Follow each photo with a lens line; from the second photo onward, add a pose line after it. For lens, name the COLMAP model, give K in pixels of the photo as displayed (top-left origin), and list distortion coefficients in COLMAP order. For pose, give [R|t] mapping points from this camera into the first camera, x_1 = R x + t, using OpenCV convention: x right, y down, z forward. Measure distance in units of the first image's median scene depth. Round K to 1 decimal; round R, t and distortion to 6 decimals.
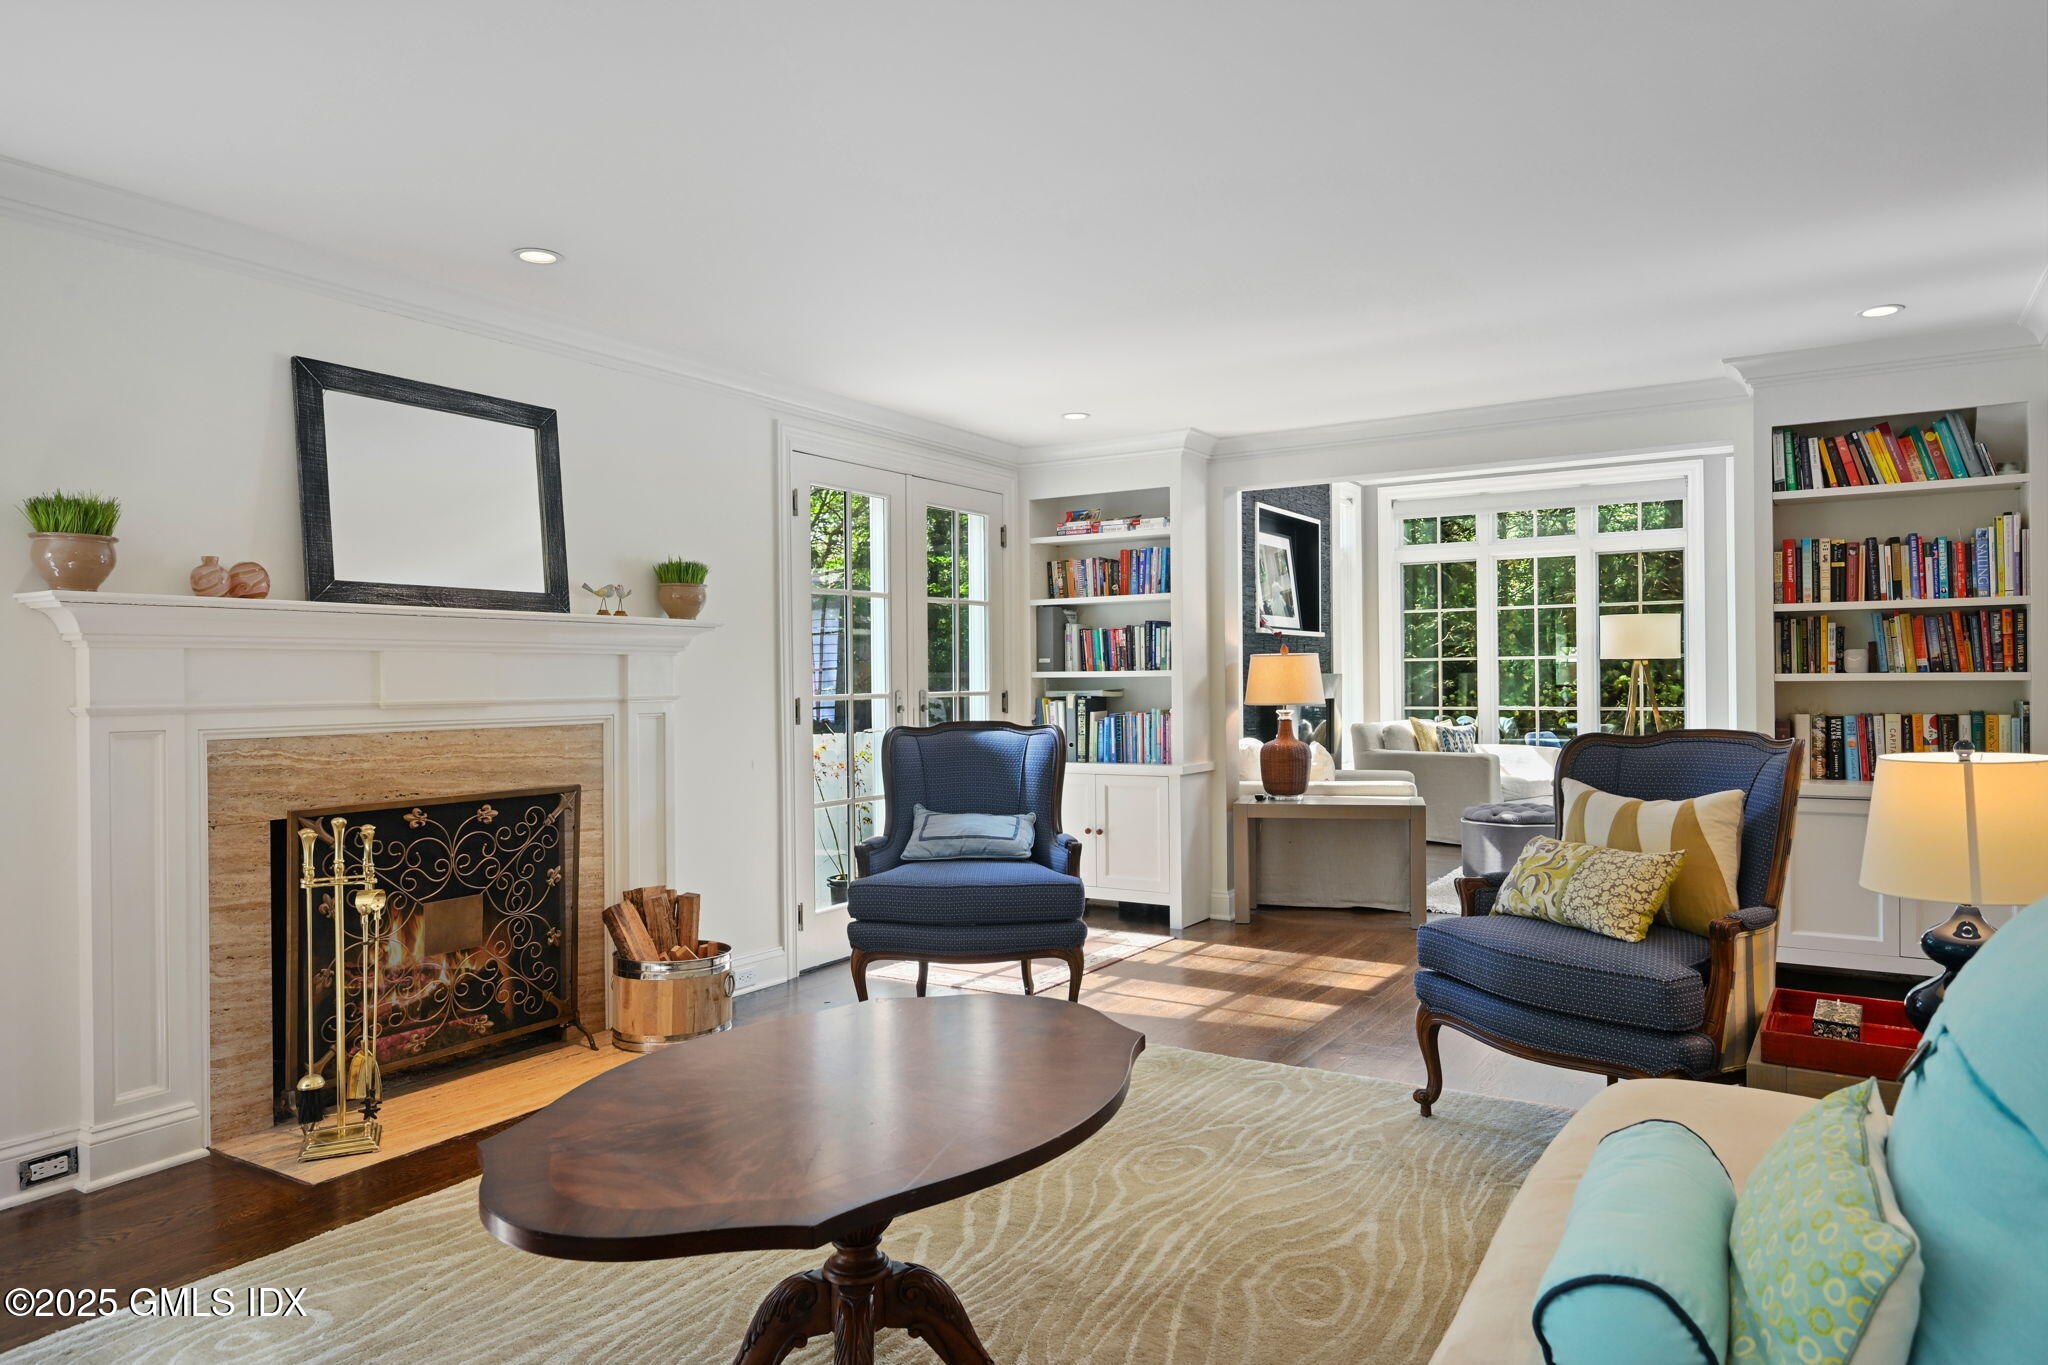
lens RADIAL K [[1267.4, 0, 1040.2], [0, 1267.4, 676.3], [0, 0, 1]] dist [-0.004544, 0.003411]
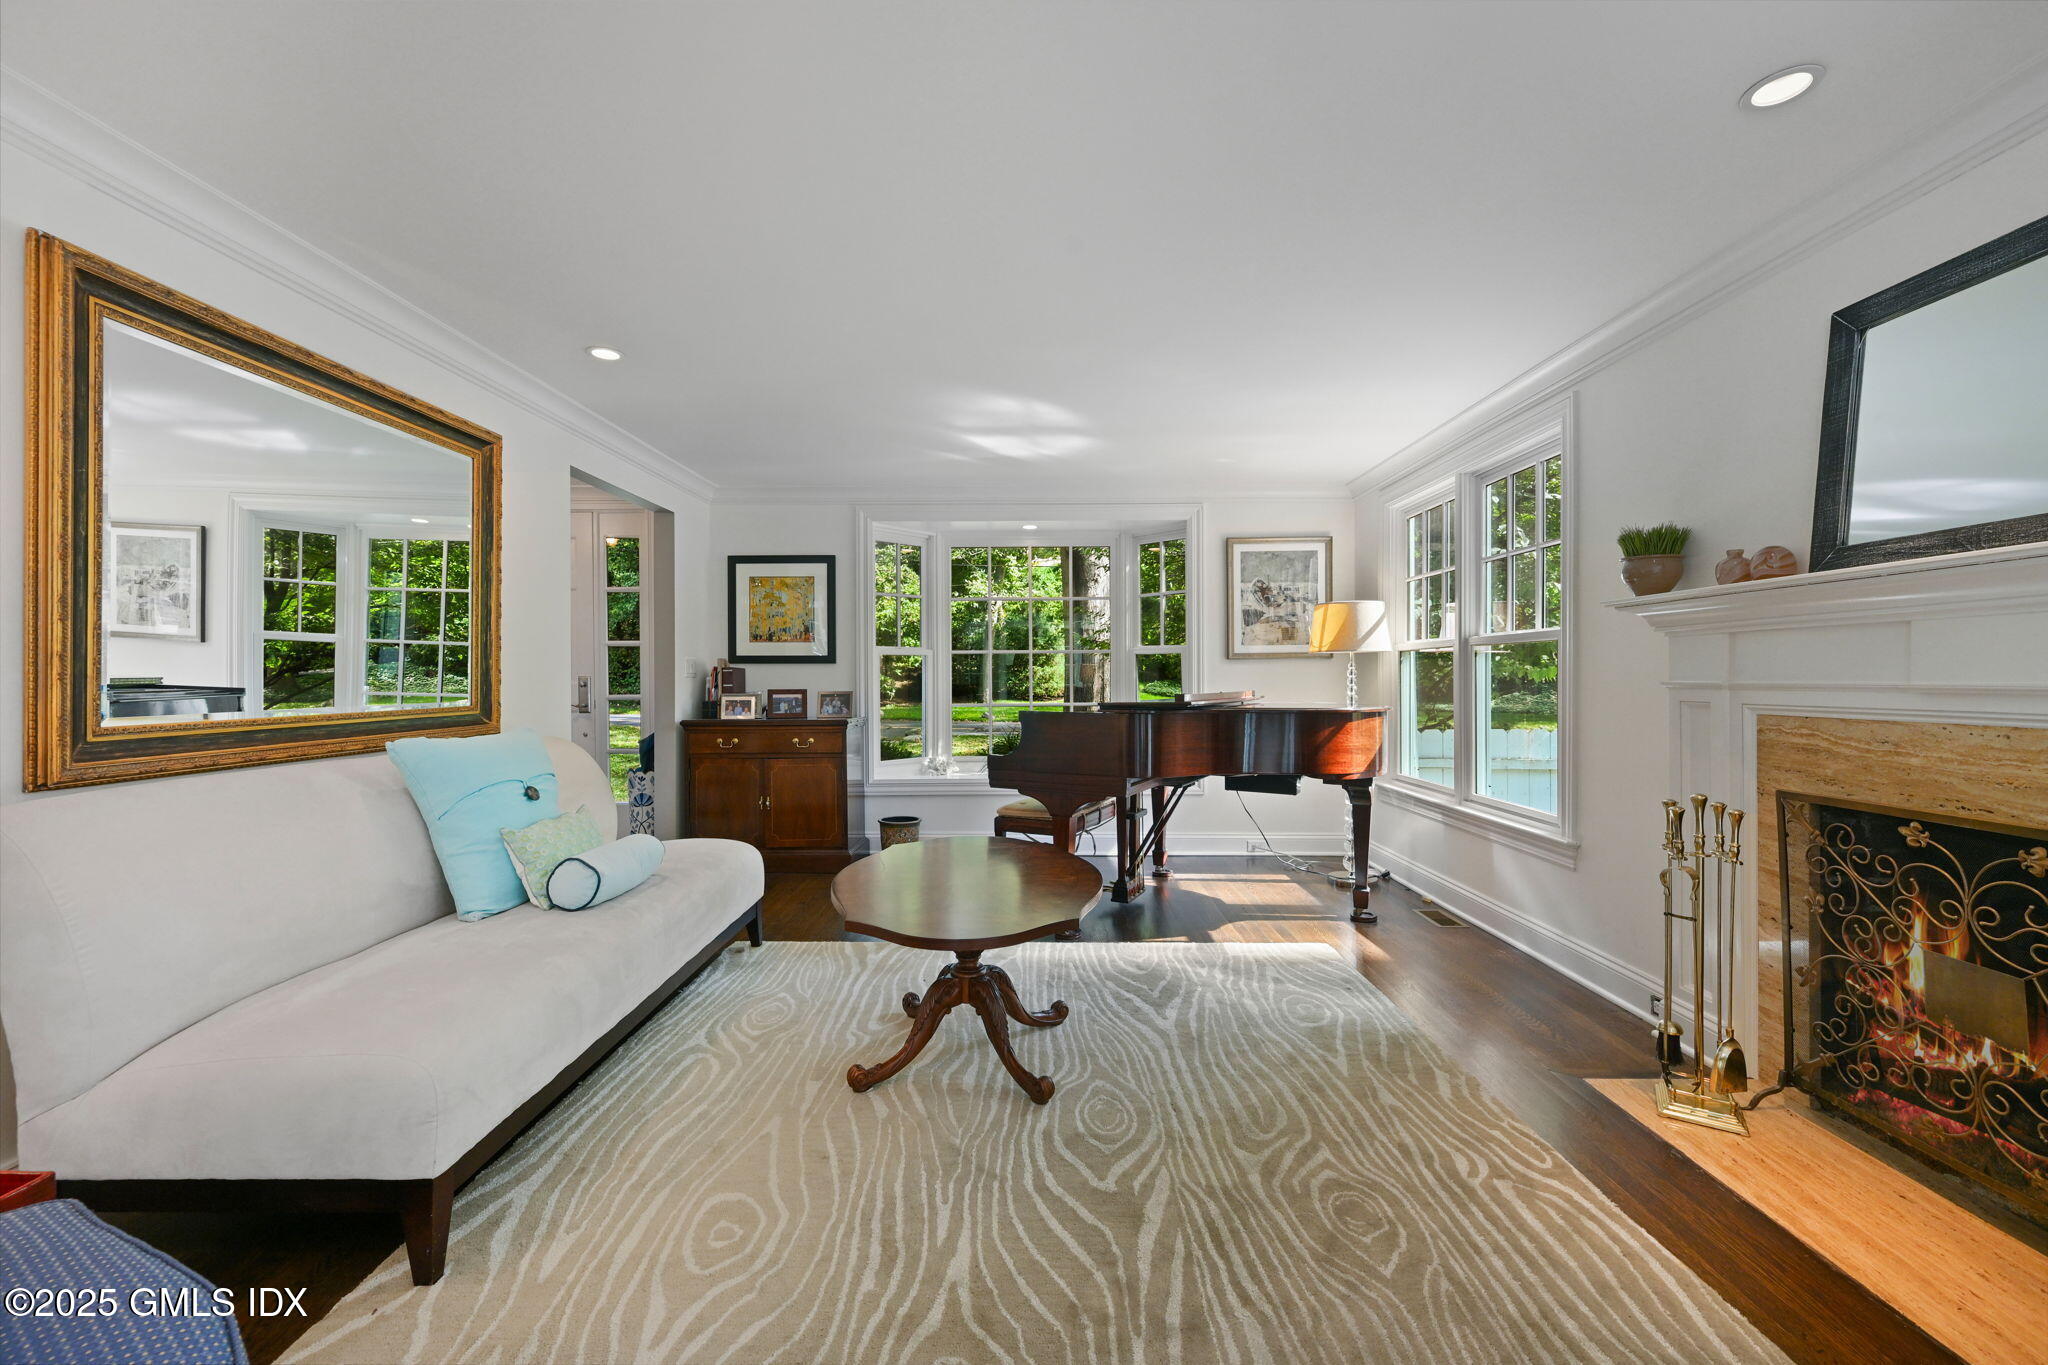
lens RADIAL K [[829.5, 0, 1028.9], [0, 829.5, 680.6], [0, 0, 1]] dist [-0.002806, 0.000245]
pose [[-0.857440, 0.014778, -0.514372, 0.132008], [0.013702, 0.999889, 0.005886, 0.004155], [0.514402, -0.002001, -0.857547, 0.659058]]
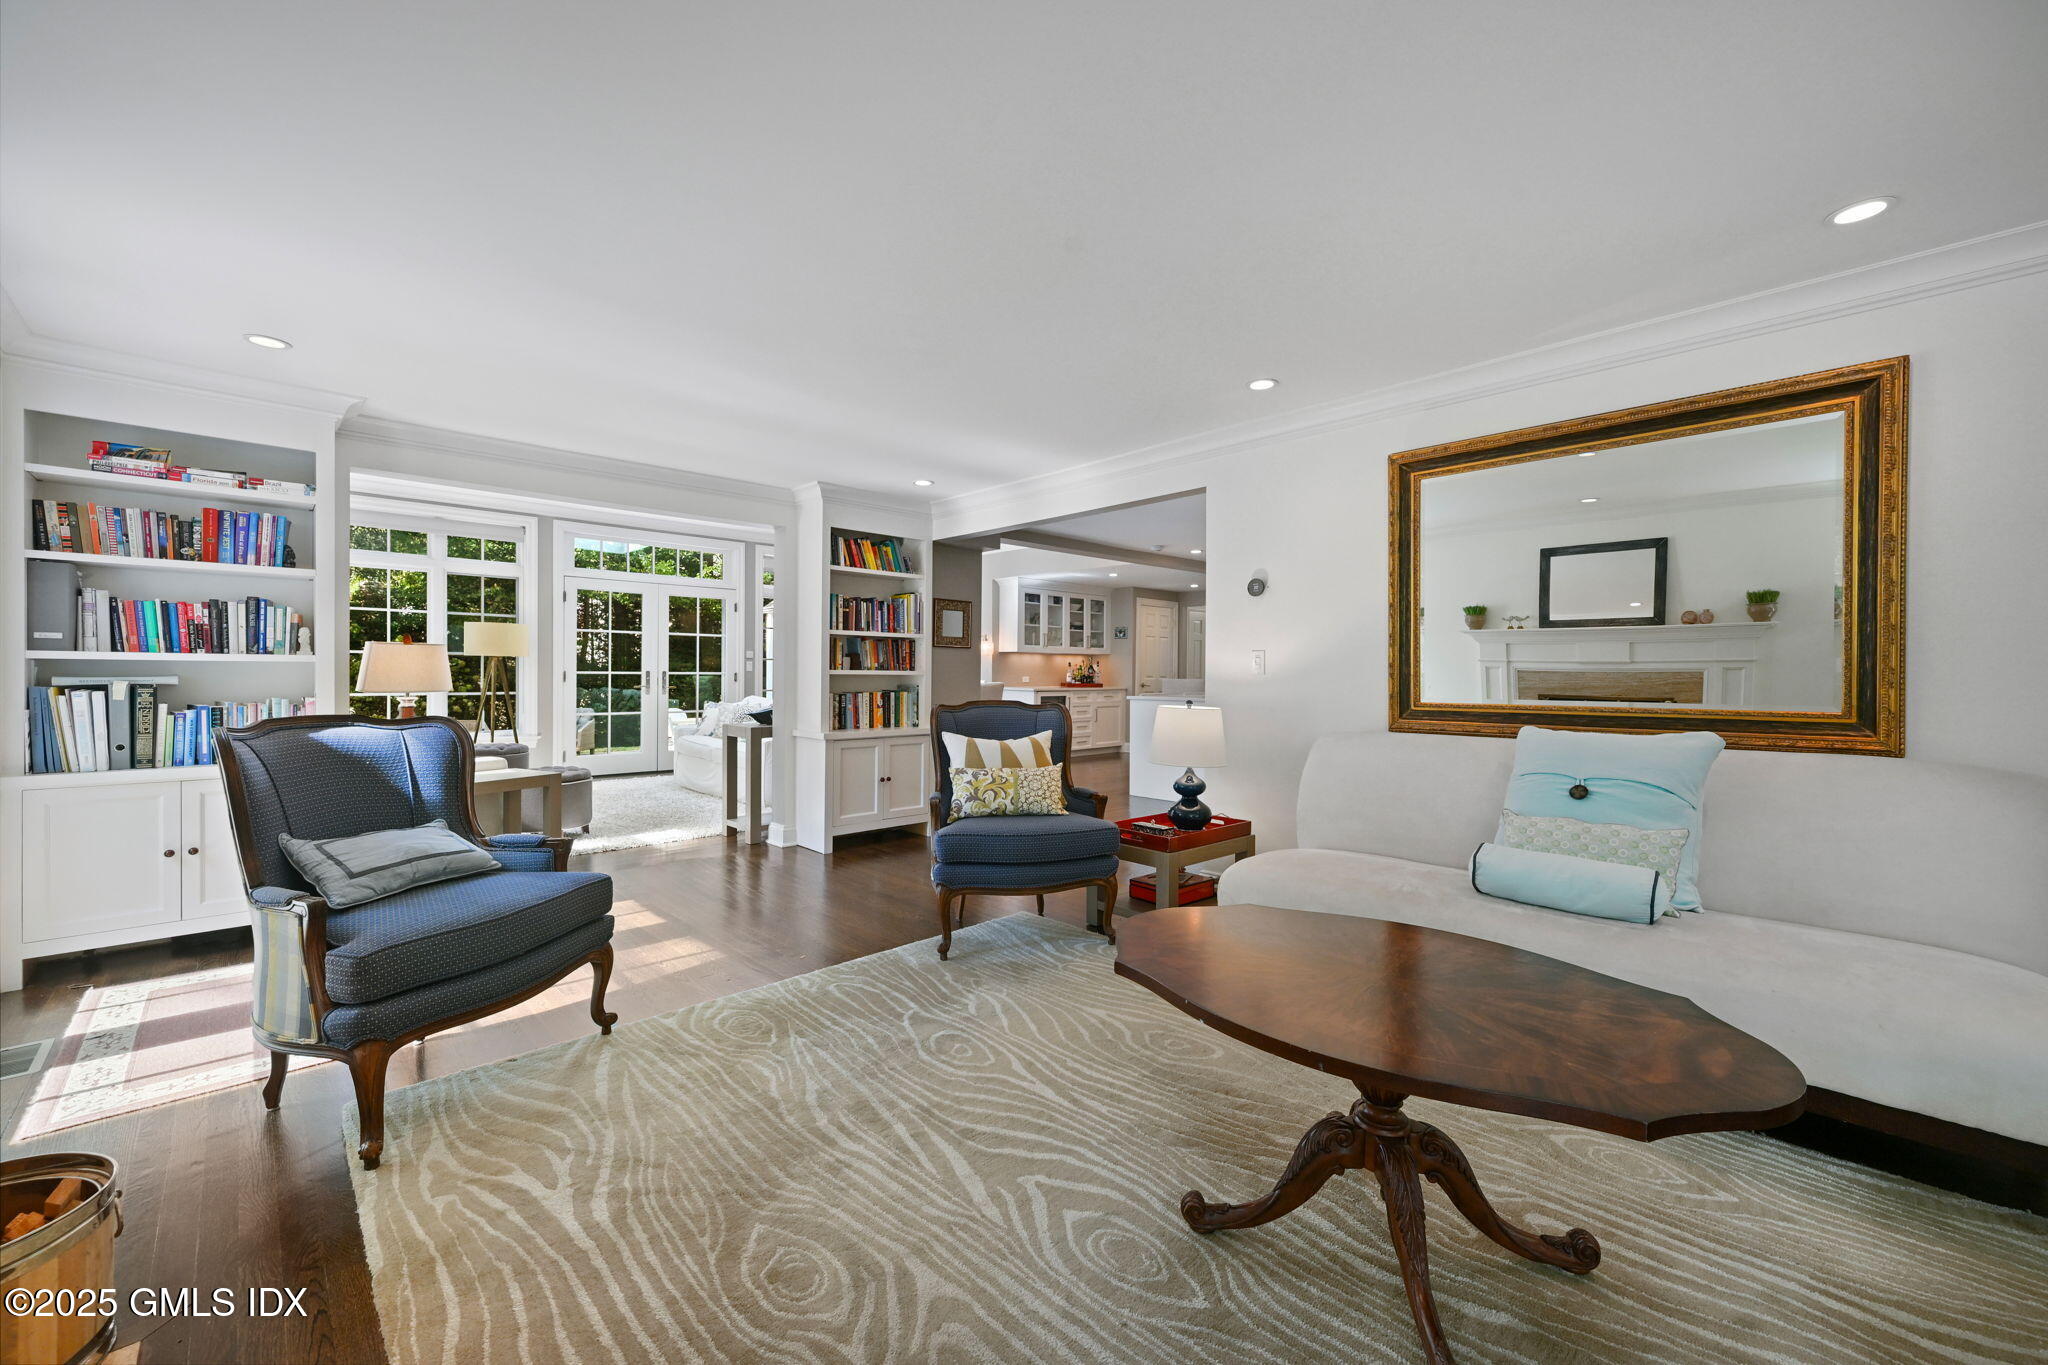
lens RADIAL K [[806.0, 0, 1025.8], [0, 806.0, 677.8], [0, 0, 1]] dist [0.000764, 0.000386]
pose [[0.249575, 0.005951, 0.968337, -0.317935], [-0.012473, 0.999918, -0.002930, 0.006586], [-0.968275, -0.011347, 0.249628, 0.353367]]
